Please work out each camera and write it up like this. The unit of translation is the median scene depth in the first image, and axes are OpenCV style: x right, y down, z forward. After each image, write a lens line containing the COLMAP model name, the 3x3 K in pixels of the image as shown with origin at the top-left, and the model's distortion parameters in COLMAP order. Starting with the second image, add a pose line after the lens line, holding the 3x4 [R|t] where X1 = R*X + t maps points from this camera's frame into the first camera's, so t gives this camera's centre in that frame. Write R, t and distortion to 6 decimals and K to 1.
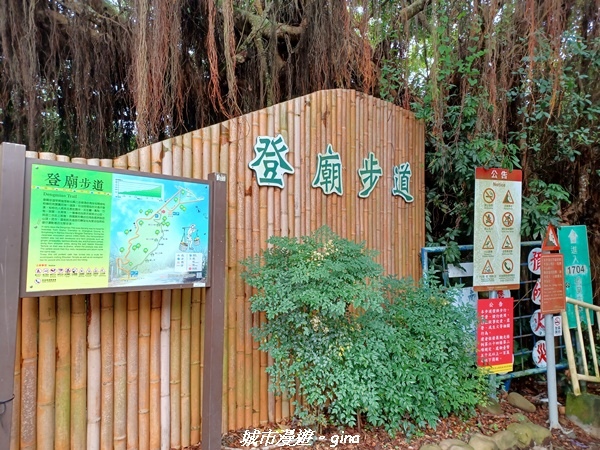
lens RADIAL K [[440.2, 0, 300.0], [0, 440.2, 225.9], [0, 0, 1]] dist [0.055145, -0.012140]
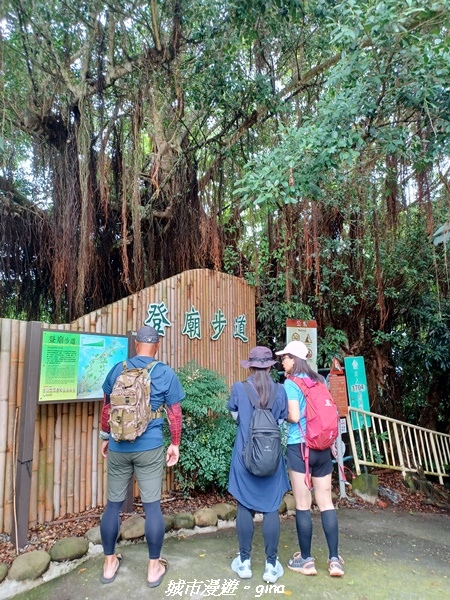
lens RADIAL K [[440.2, 0, 223.2], [0, 440.2, 301.7], [0, 0, 1]] dist [0.055145, -0.012140]
pose [[0.983793, 0.011561, 0.178934, -0.115891], [0.009633, 0.993070, -0.117126, -0.022408], [-0.179048, 0.116951, 0.976865, -0.574474]]
